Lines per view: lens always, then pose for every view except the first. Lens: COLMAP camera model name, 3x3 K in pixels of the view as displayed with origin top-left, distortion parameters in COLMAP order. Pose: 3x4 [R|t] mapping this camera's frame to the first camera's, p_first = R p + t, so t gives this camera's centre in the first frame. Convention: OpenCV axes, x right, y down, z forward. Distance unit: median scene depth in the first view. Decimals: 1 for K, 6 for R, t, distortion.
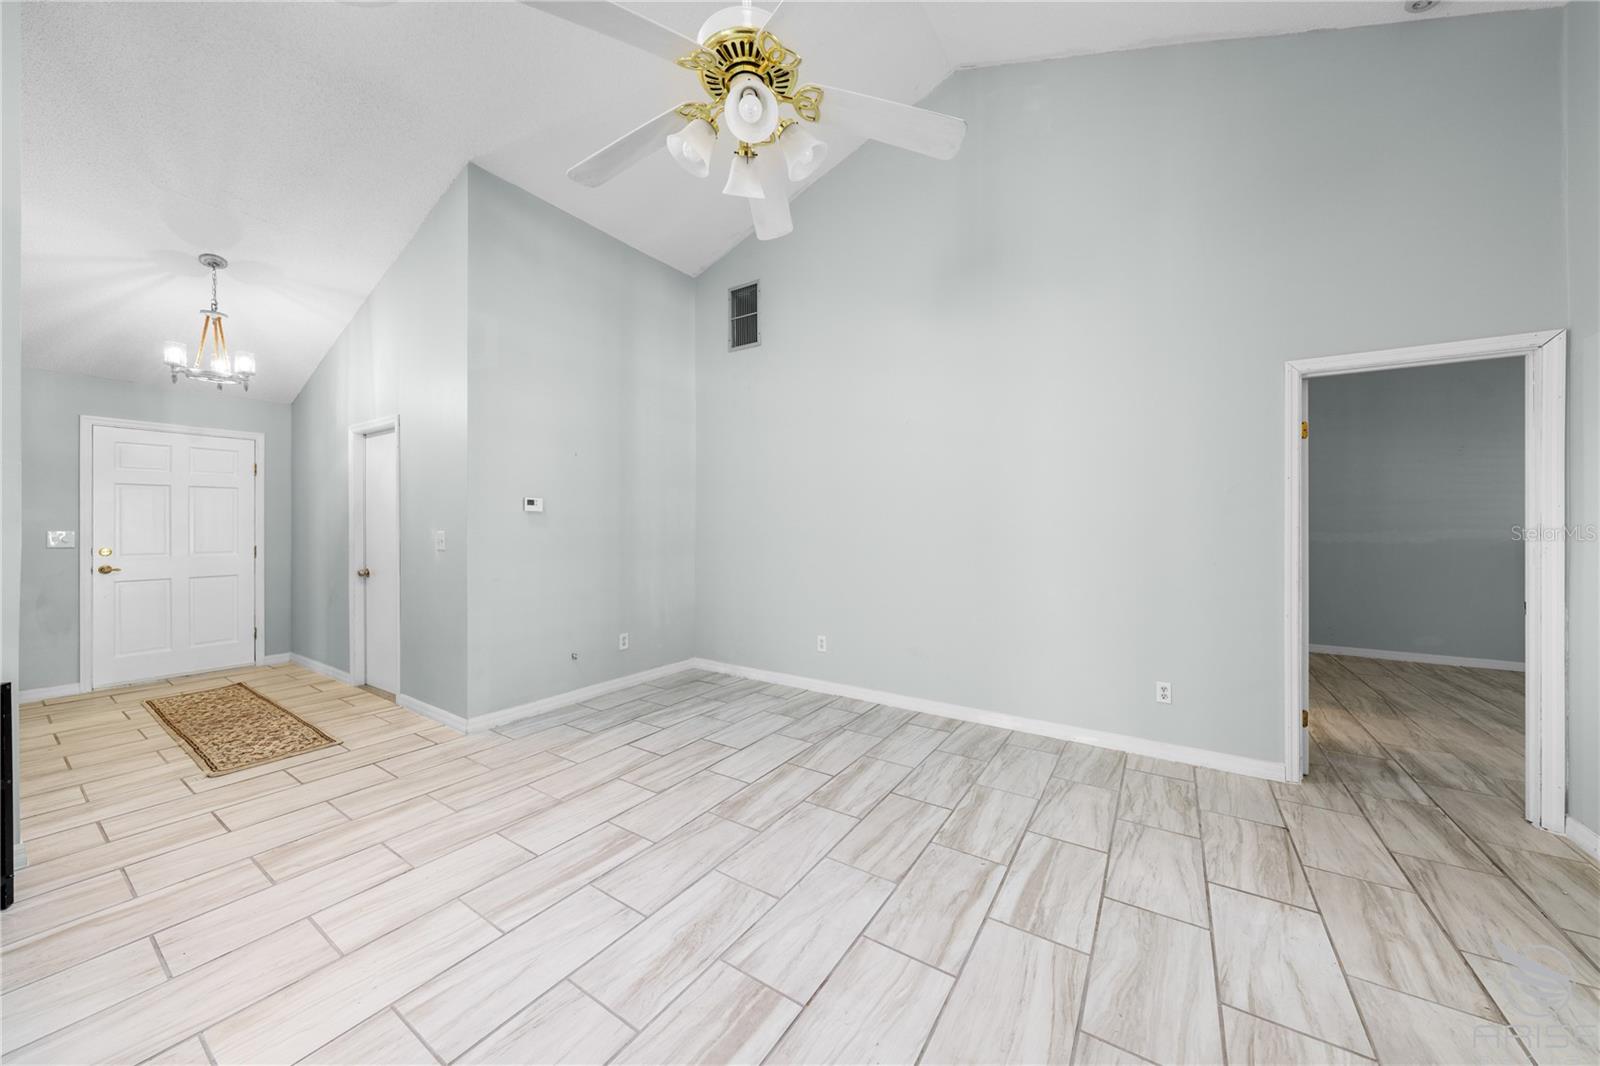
lens RADIAL K [[558.7, 0, 799.1], [0, 558.7, 528.9], [0, 0, 1]] dist [-0.001271, -0.000047]
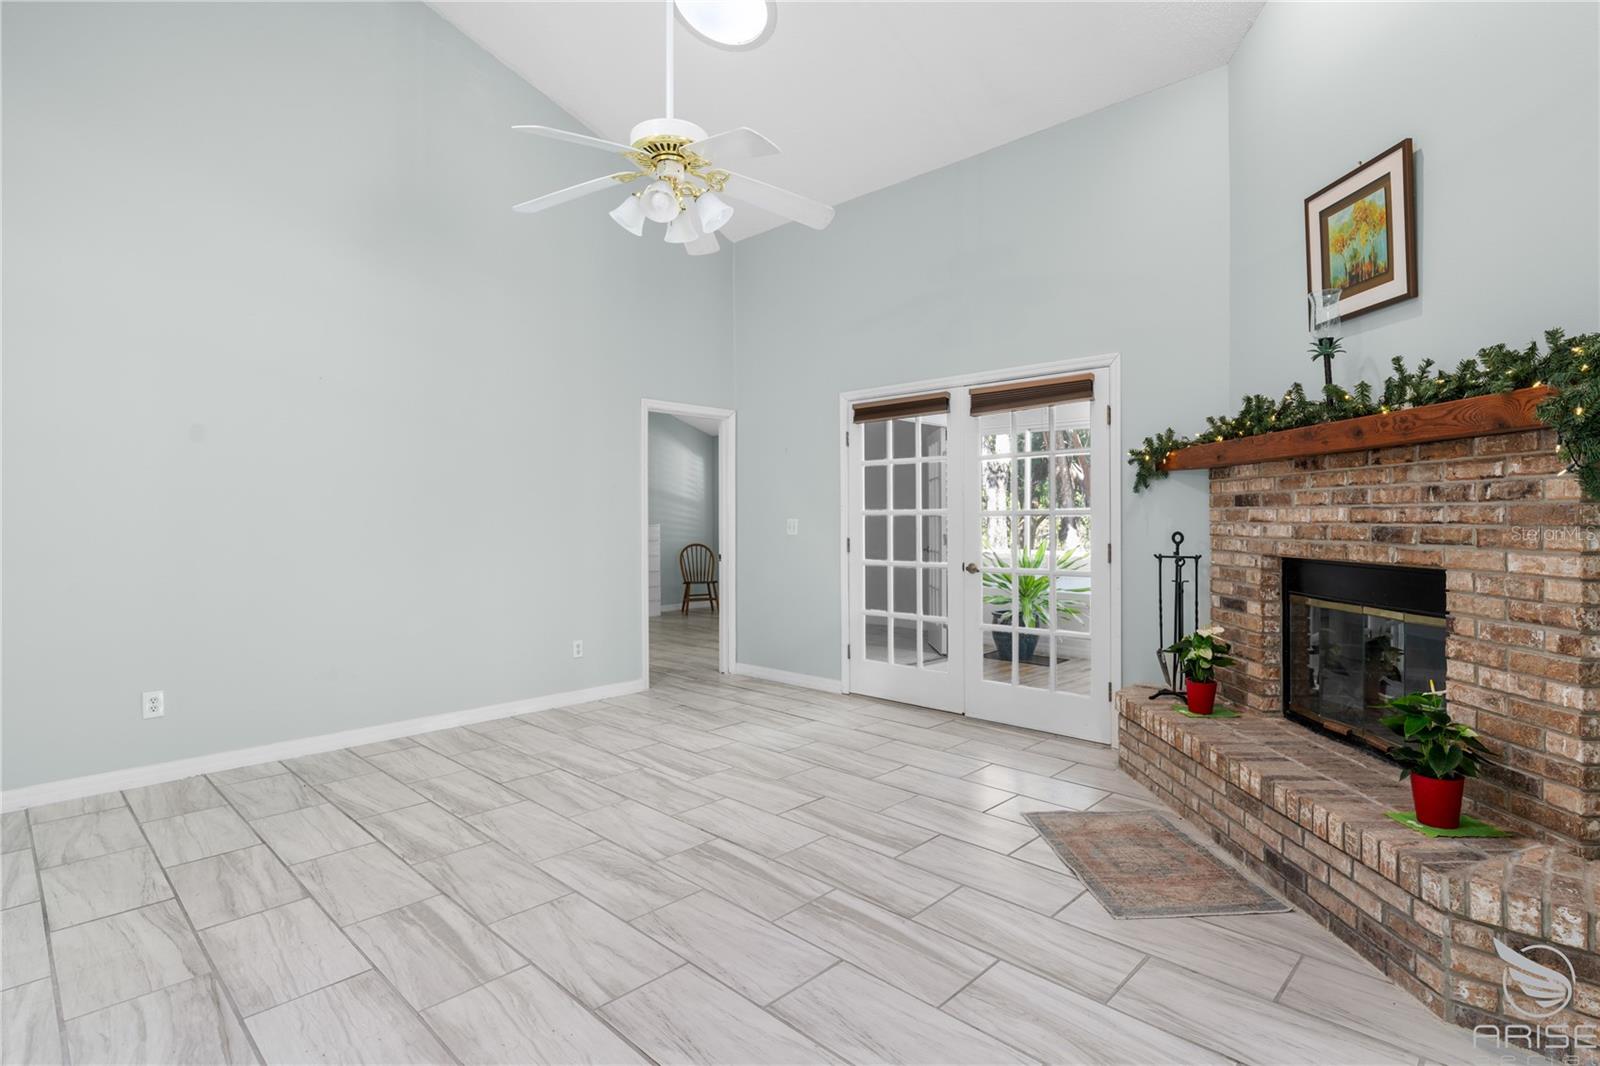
lens RADIAL K [[797.7, 0, 800.2], [0, 797.7, 523.4], [0, 0, 1]] dist [0.002306, 0.000439]
pose [[0.181936, -0.004807, 0.983299, -1.086901], [0.011309, 0.999932, 0.002796, 0.020276], [-0.983245, 0.010611, 0.181978, 0.223244]]
